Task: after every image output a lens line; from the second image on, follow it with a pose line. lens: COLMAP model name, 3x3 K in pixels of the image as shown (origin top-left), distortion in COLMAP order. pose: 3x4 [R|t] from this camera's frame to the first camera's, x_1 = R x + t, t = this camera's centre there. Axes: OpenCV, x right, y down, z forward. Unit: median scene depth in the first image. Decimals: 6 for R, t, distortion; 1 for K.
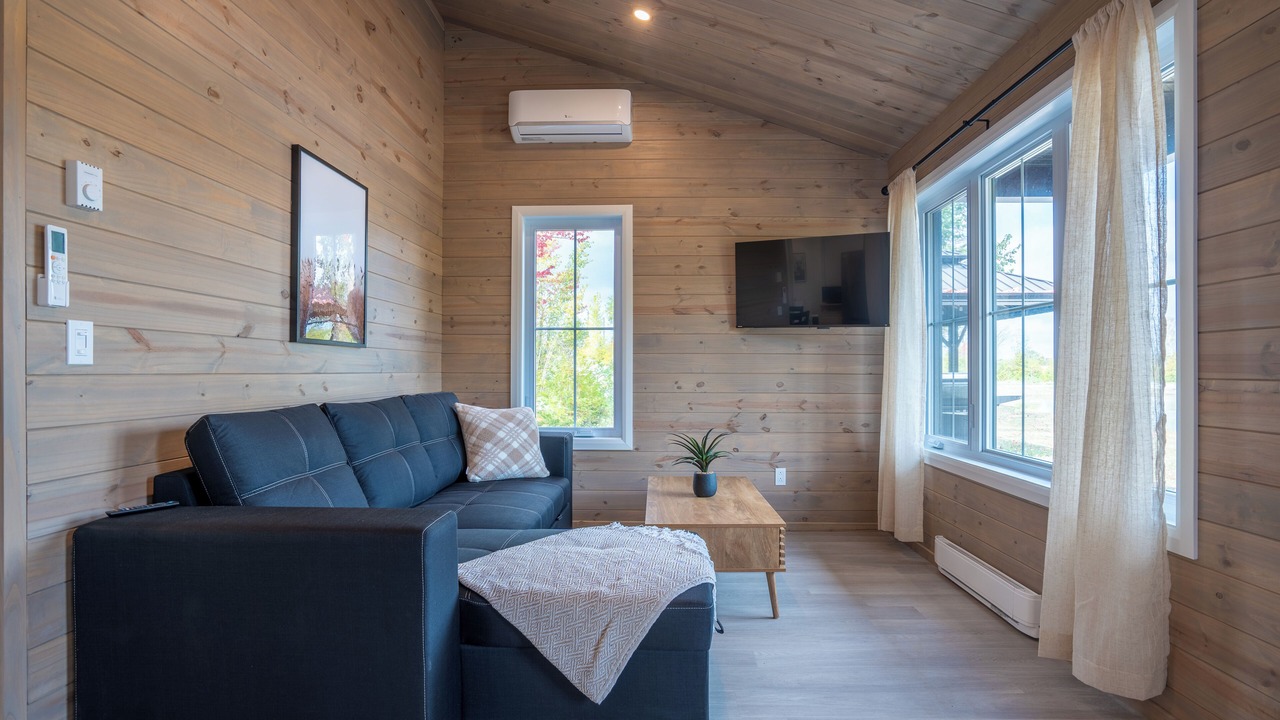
lens RADIAL K [[612.9, 0, 674.9], [0, 612.9, 365.8], [0, 0, 1]] dist [-0.042125, 0.008666]
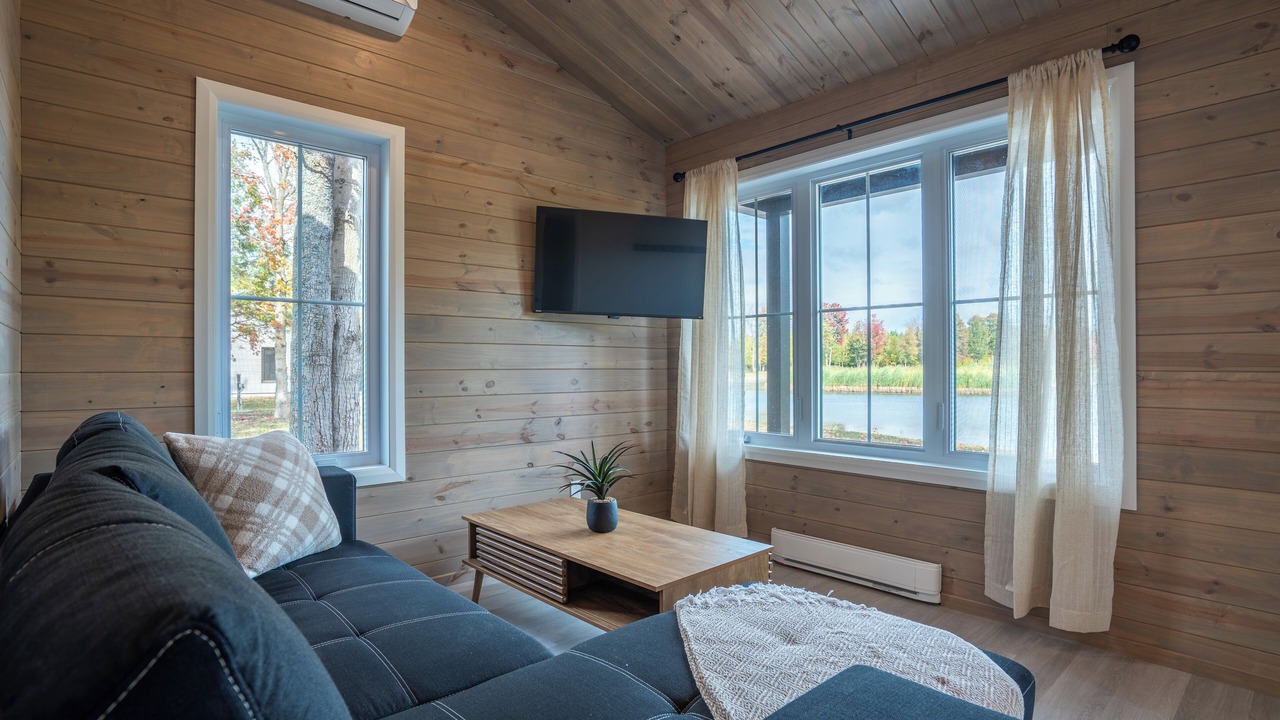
lens RADIAL K [[612.9, 0, 613.5], [0, 612.9, 362.8], [0, 0, 1]] dist [-0.042125, 0.008666]
pose [[0.747932, -0.000870, 0.663775, -0.354712], [-0.002094, 0.999991, 0.003671, 0.000706], [-0.663772, -0.004136, 0.747924, 0.333024]]
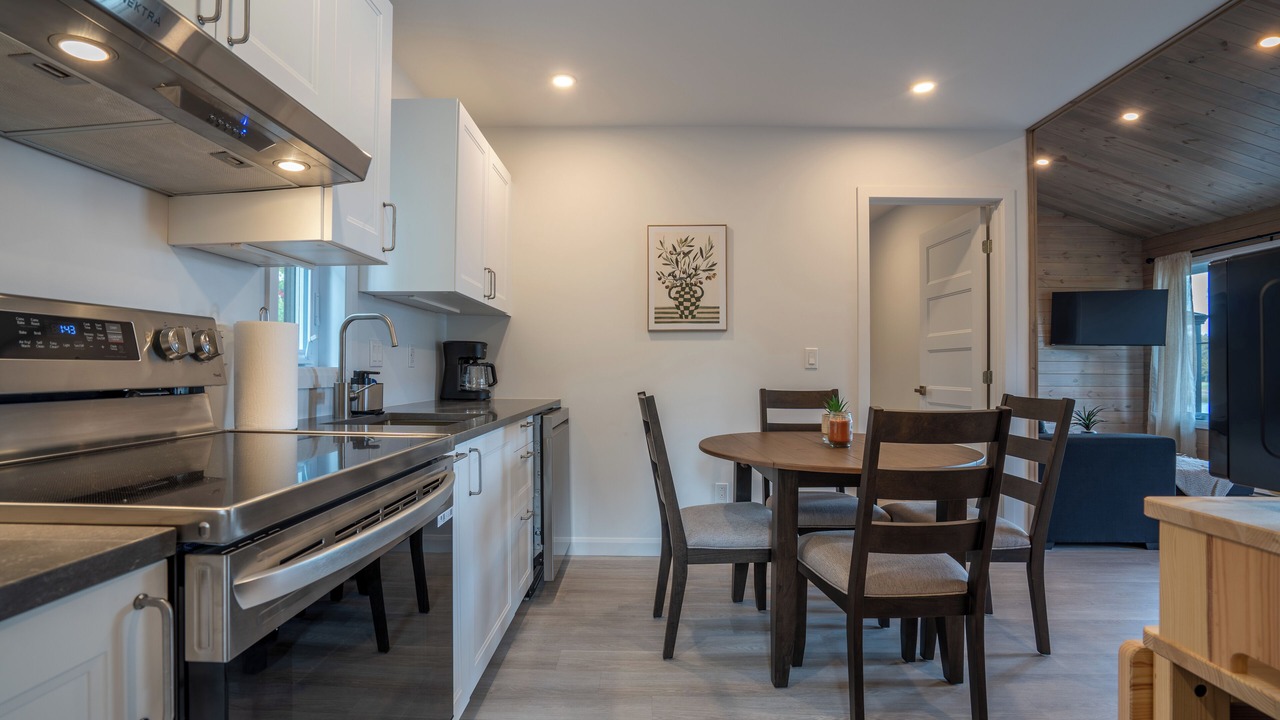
lens RADIAL K [[585.0, 0, 626.2], [0, 585.0, 366.3], [0, 0, 1]] dist [-0.038243, 0.005421]
pose [[0.999969, 0.000699, -0.007829, -0.991409], [-0.000676, 0.999995, 0.003049, -0.011836], [0.007831, -0.003044, 0.999965, -0.497654]]
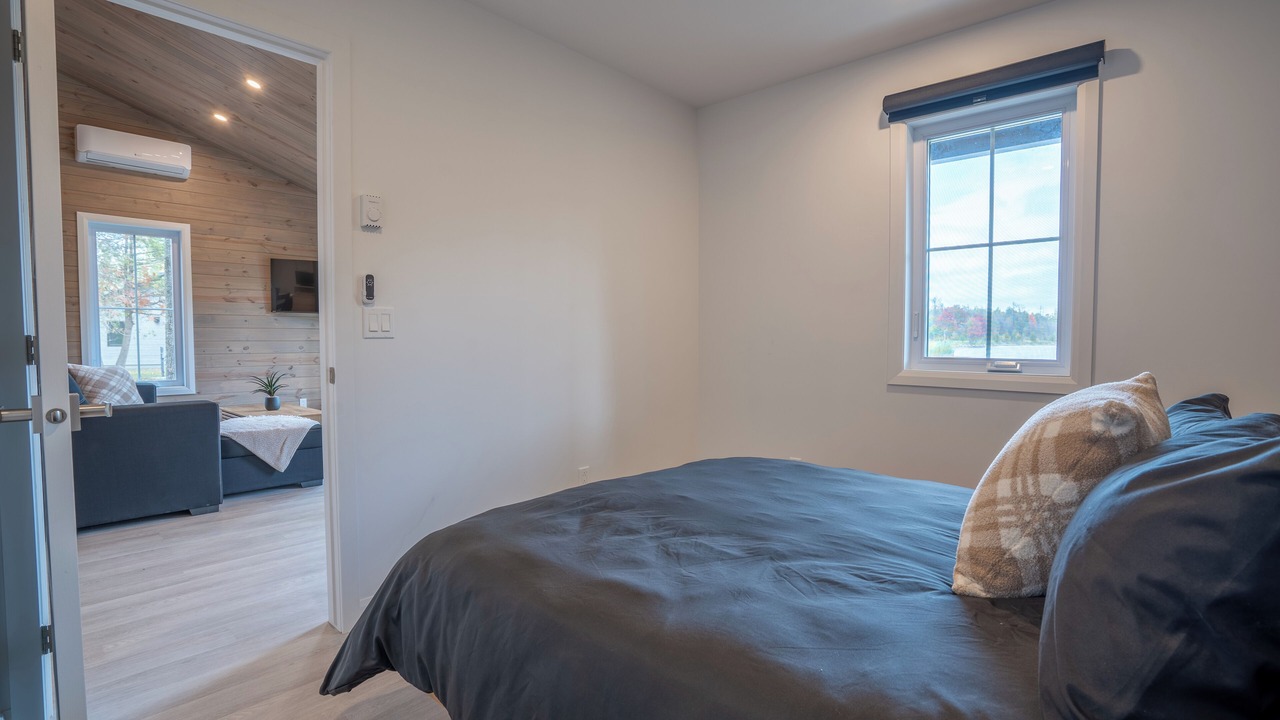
lens RADIAL K [[585.0, 0, 633.6], [0, 585.0, 366.6], [0, 0, 1]] dist [-0.038243, 0.005421]
pose [[0.674806, -0.036239, 0.737105, -0.374389], [-0.006754, 0.998449, 0.055271, -0.009986], [-0.737965, -0.042276, 0.673514, -0.704843]]
